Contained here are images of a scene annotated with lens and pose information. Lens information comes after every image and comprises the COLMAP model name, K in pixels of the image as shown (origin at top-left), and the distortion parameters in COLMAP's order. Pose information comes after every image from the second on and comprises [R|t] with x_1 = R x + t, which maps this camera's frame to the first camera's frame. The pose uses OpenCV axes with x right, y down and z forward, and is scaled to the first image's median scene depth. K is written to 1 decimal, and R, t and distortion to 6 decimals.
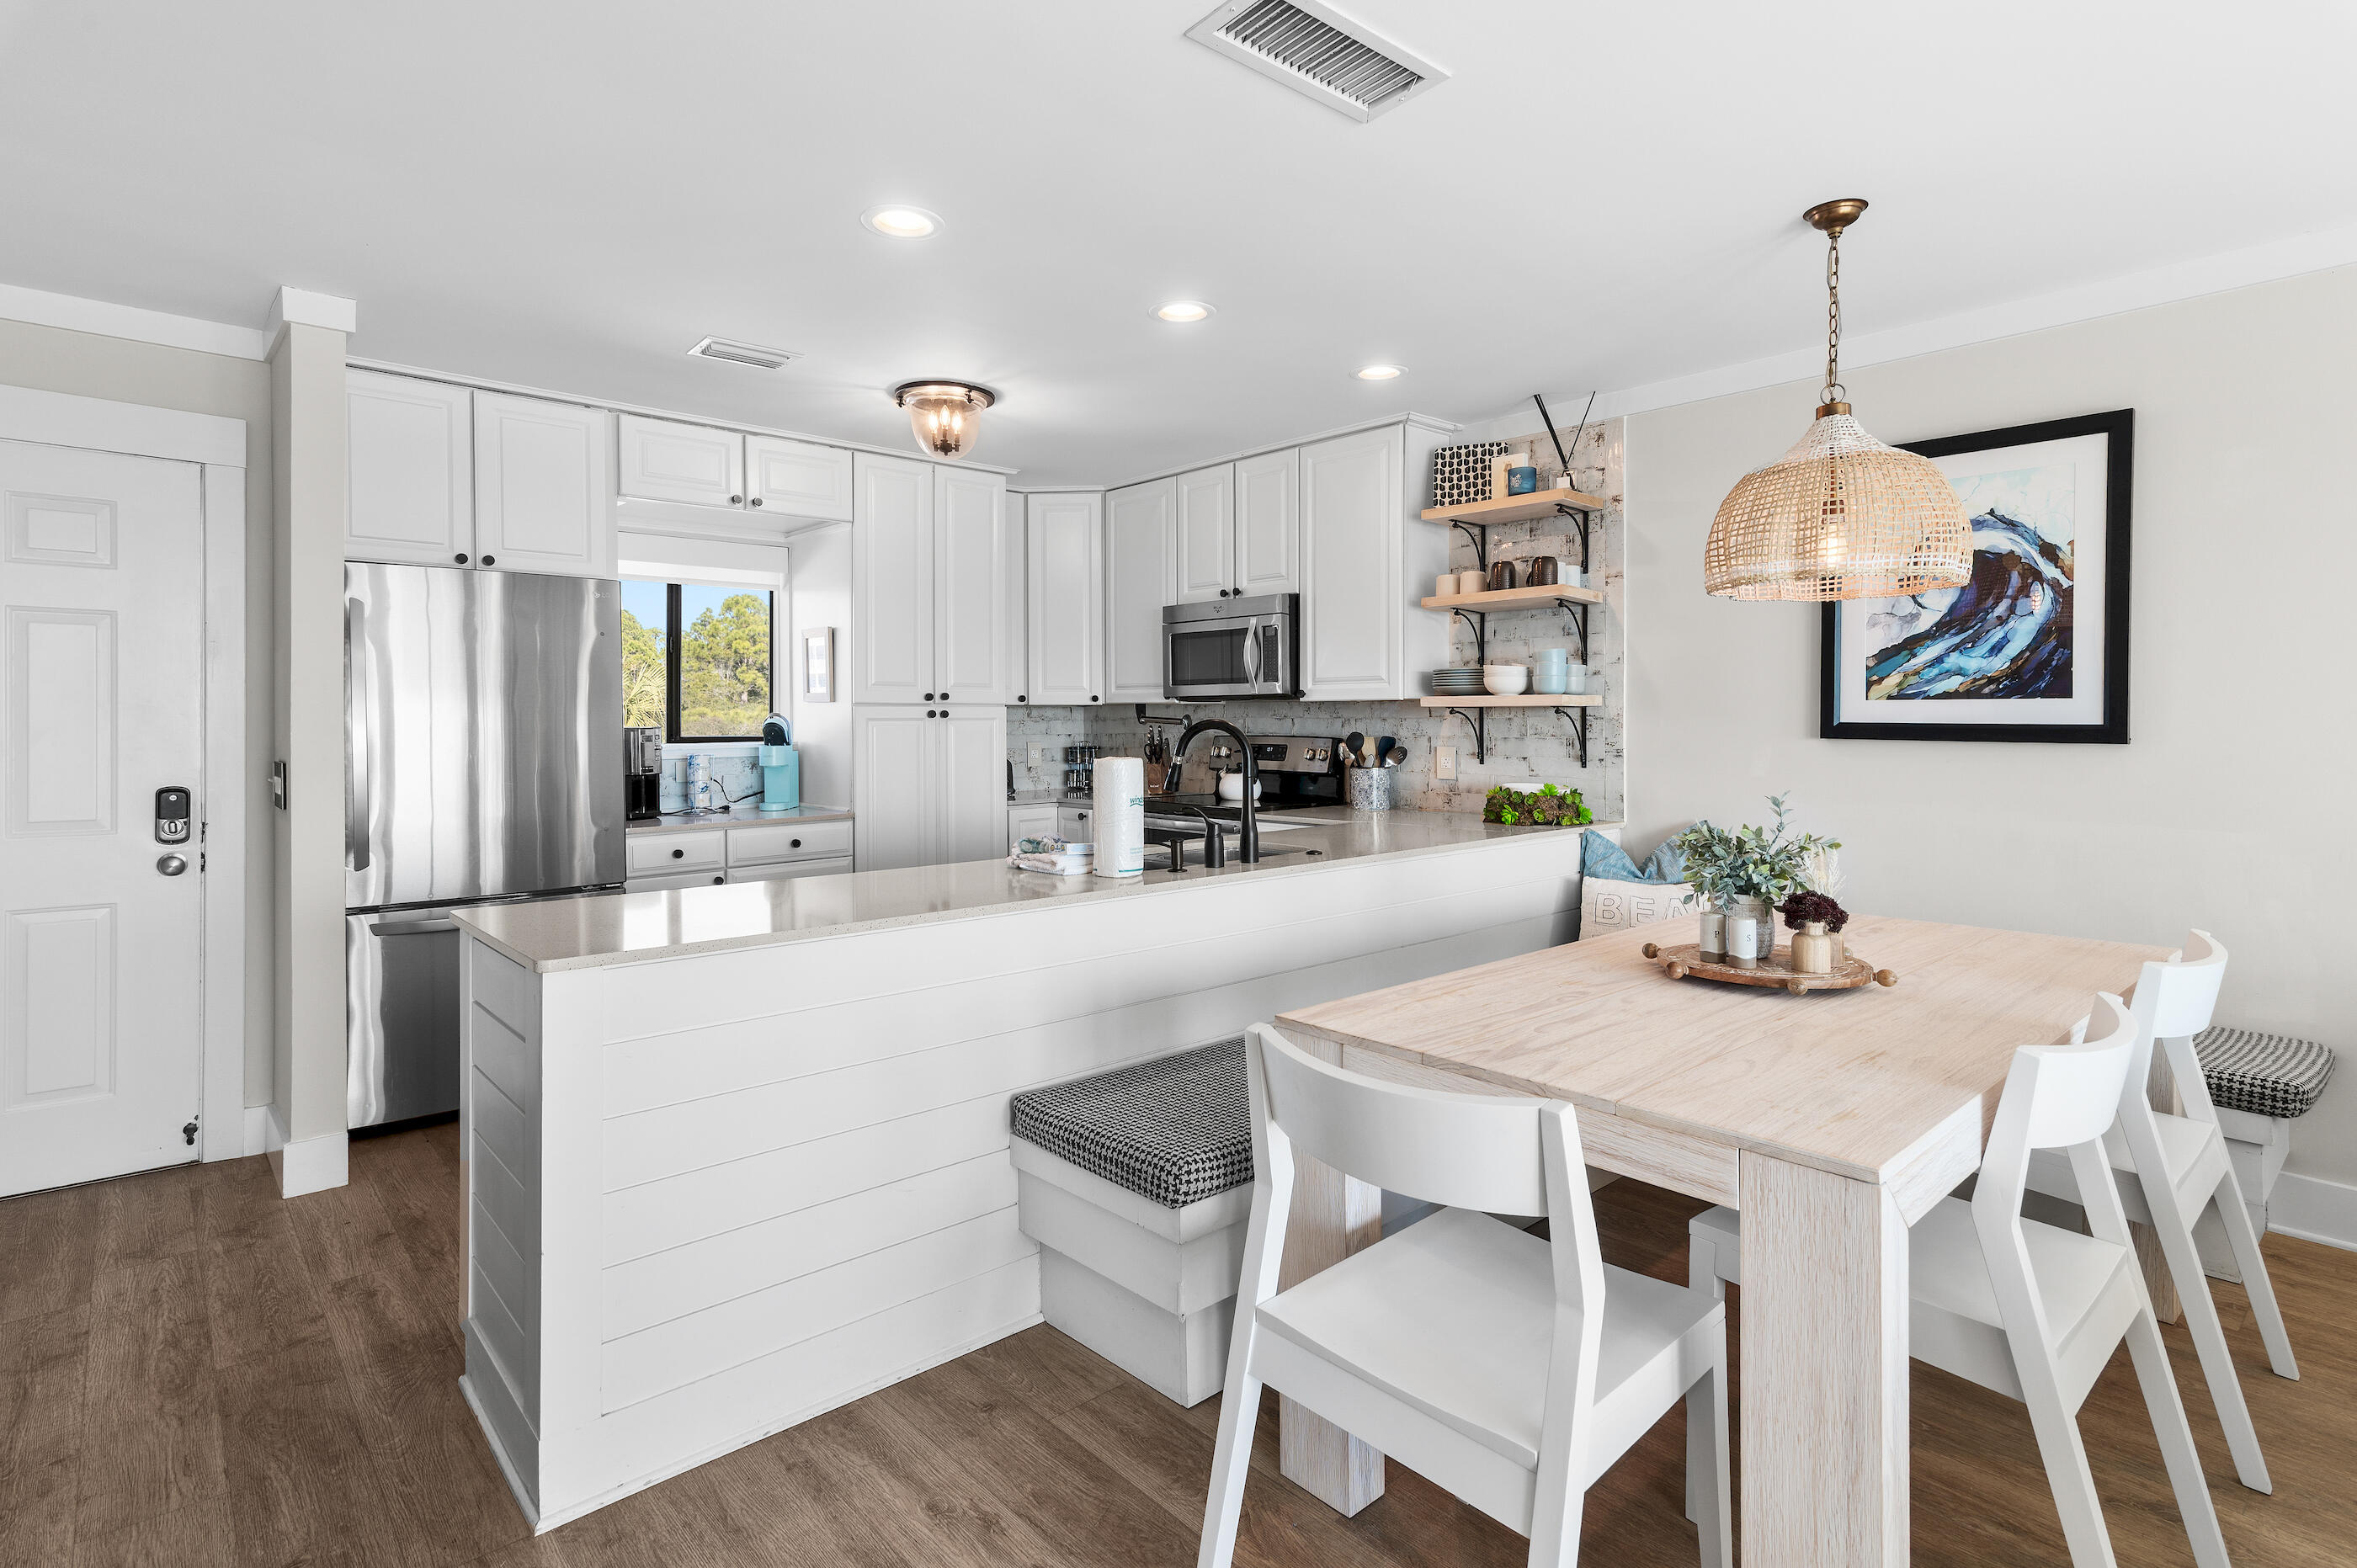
lens RADIAL K [[1164.8, 0, 1165.7], [0, 1164.8, 723.0], [0, 0, 1]] dist [0.003637, 0.000275]
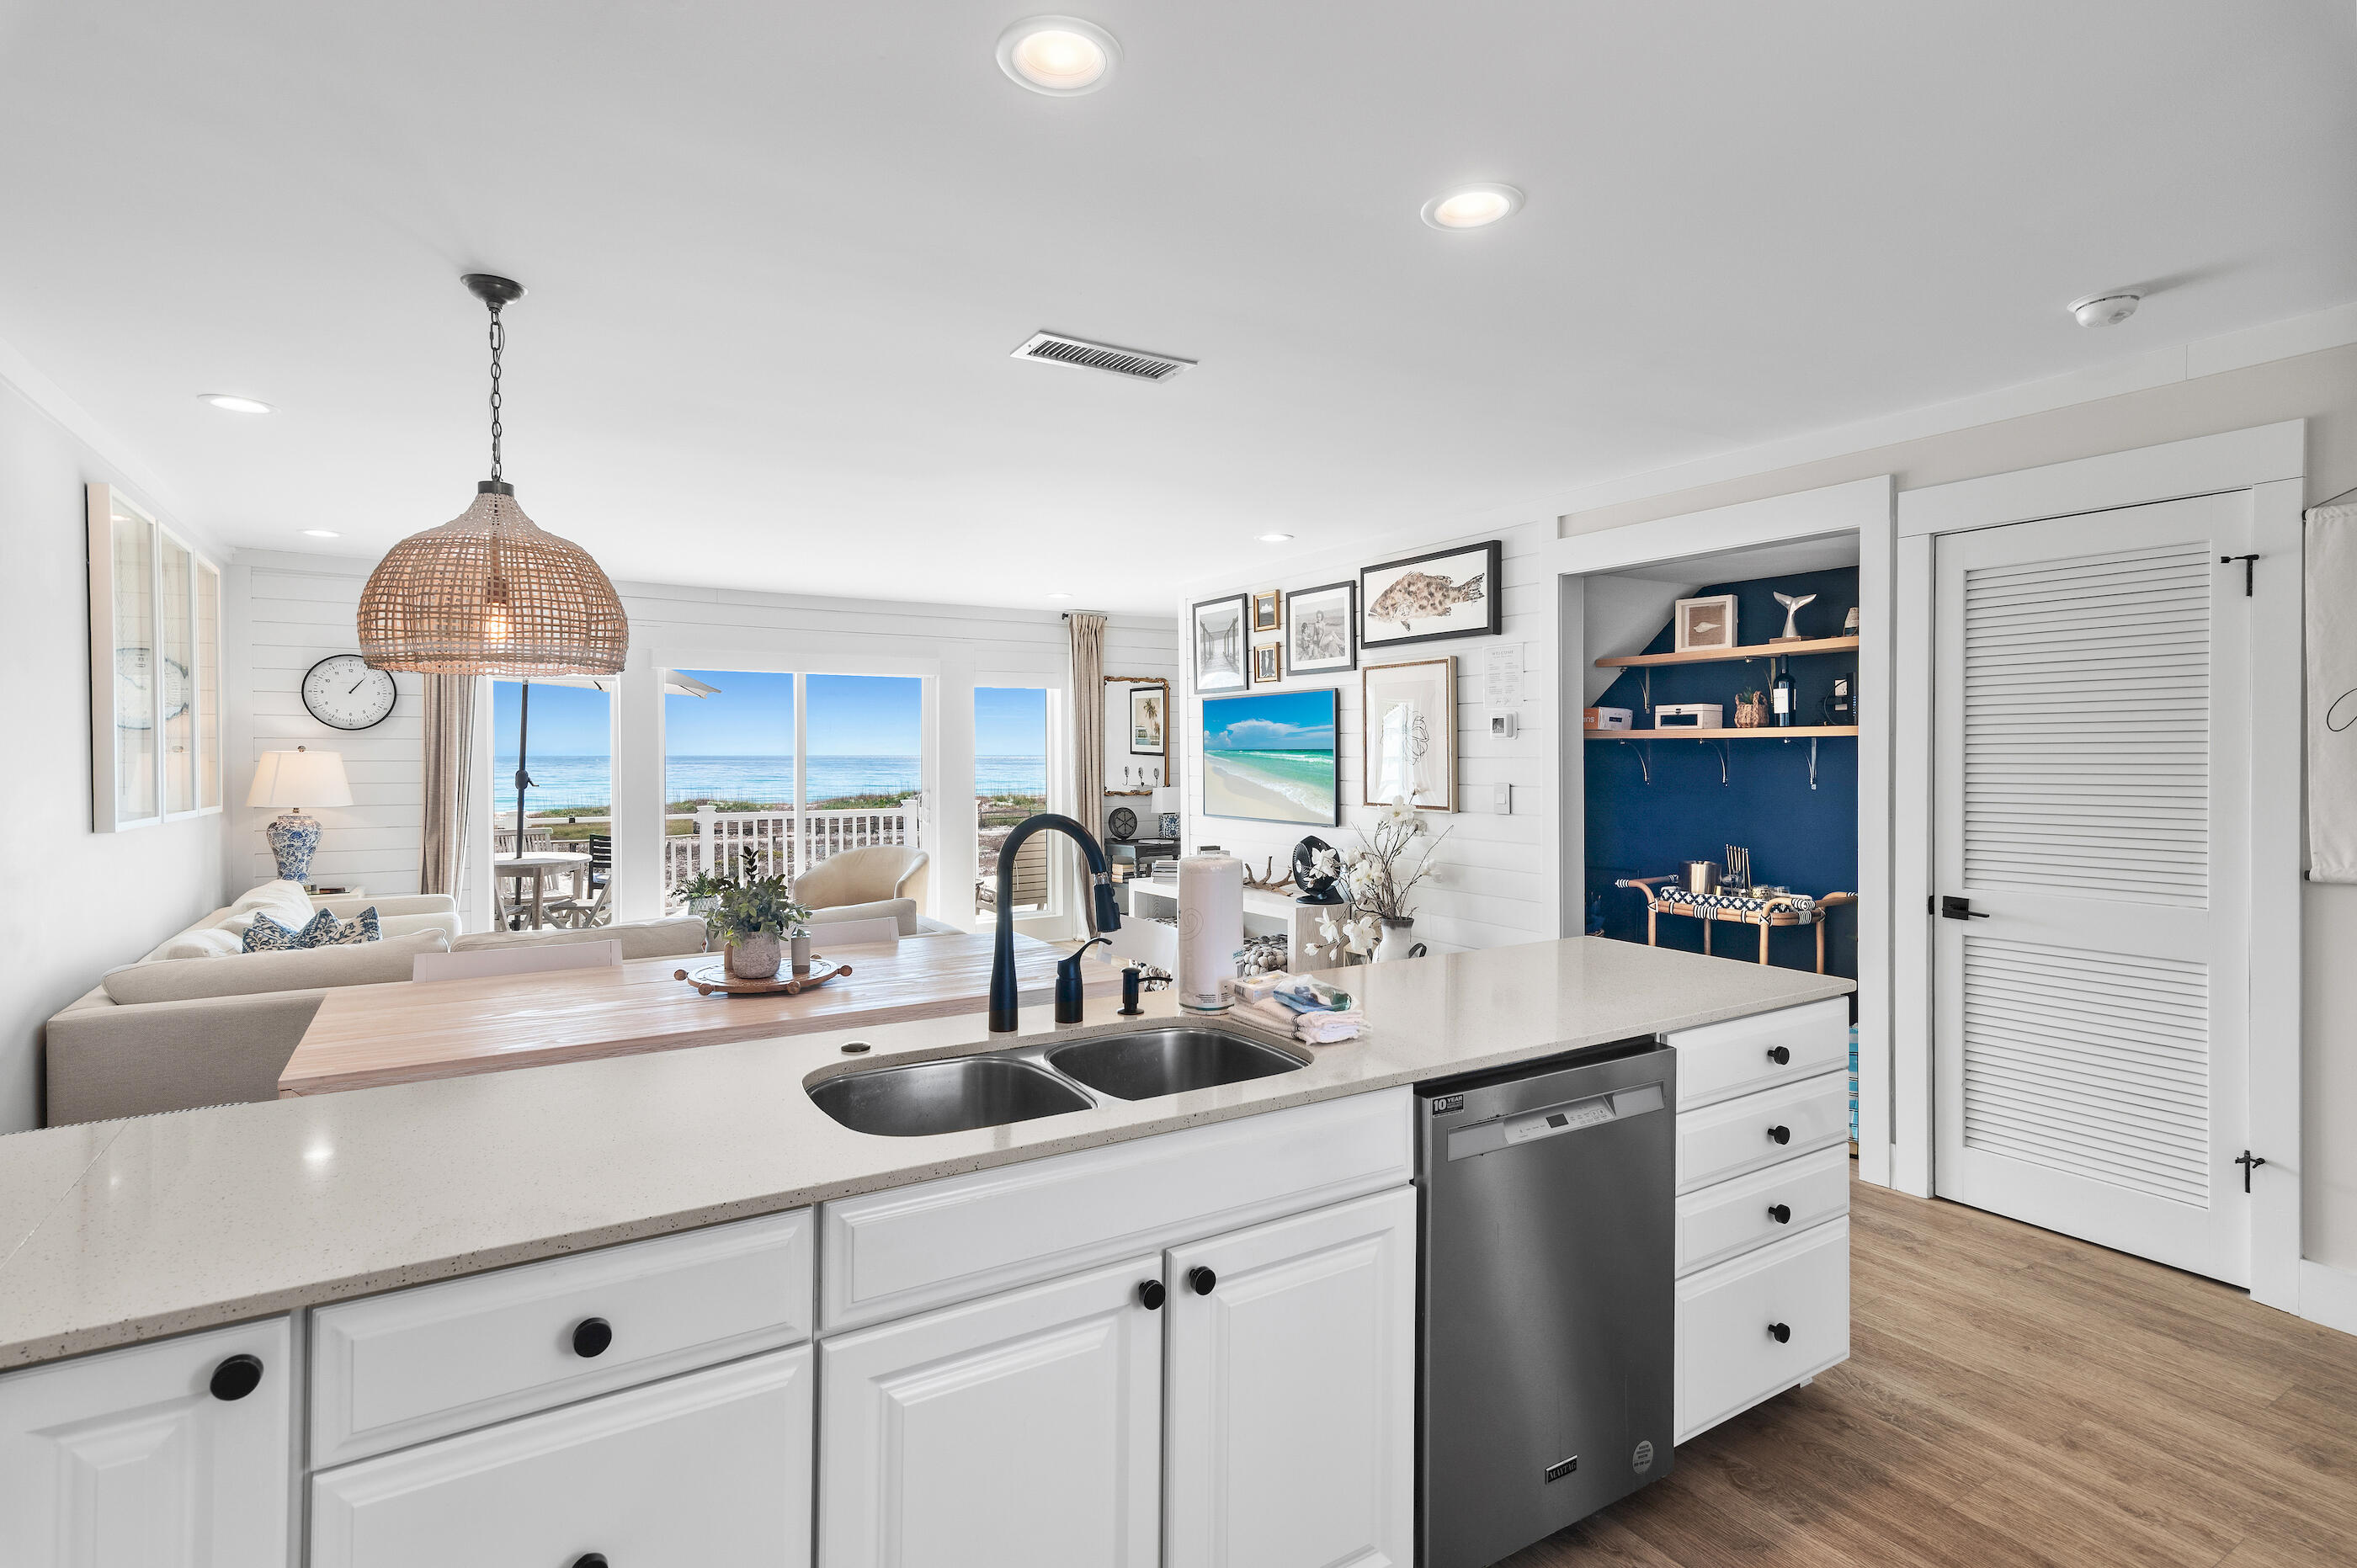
lens RADIAL K [[1147.0, 0, 1178.1], [0, 1147.0, 768.3], [0, 0, 1]] dist [0.012629, 0.000181]
pose [[-0.986506, 0.000464, 0.163724, -0.114190], [0.002900, 0.999889, 0.014643, -0.030042], [-0.163699, 0.014920, -0.986397, 1.365438]]
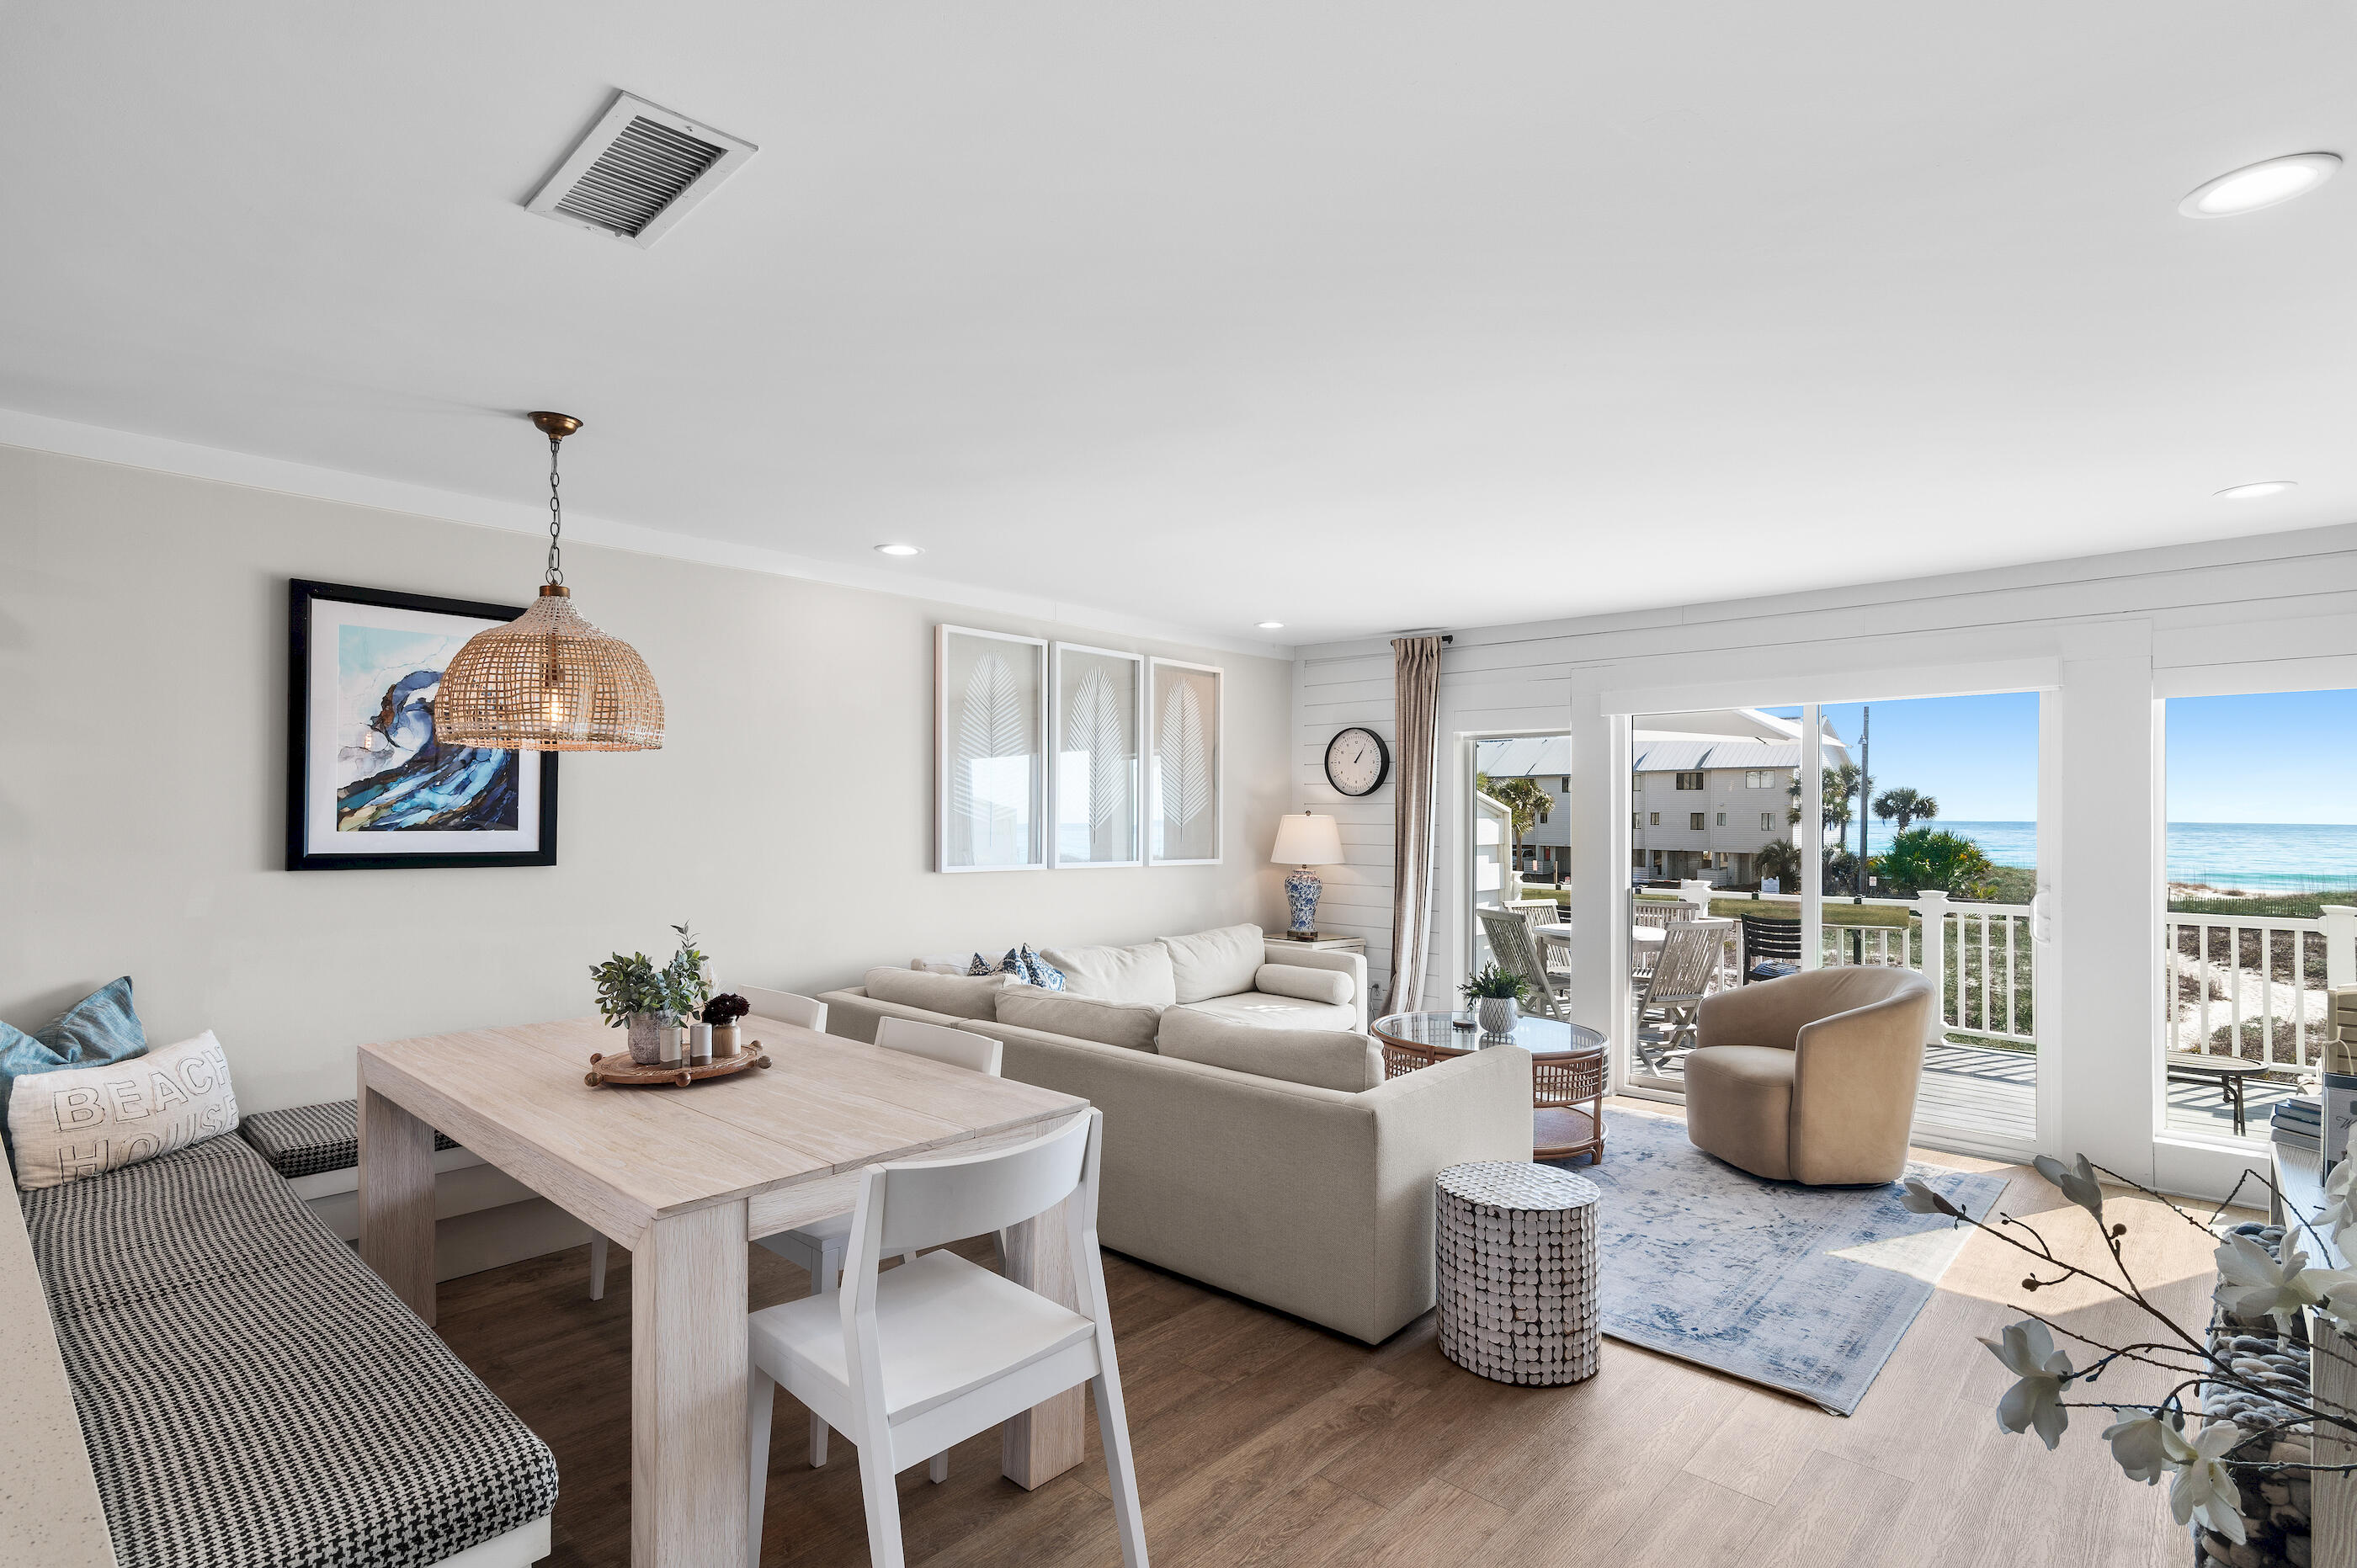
lens RADIAL K [[1155.7, 0, 1172.4], [0, 1155.7, 810.7], [0, 0, 1]] dist [0.024069, -0.000009]
pose [[-0.102941, 0.004254, 0.994678, -0.466856], [-0.001885, 0.999988, -0.004472, -0.033040], [-0.994686, -0.002335, -0.102932, 0.369698]]
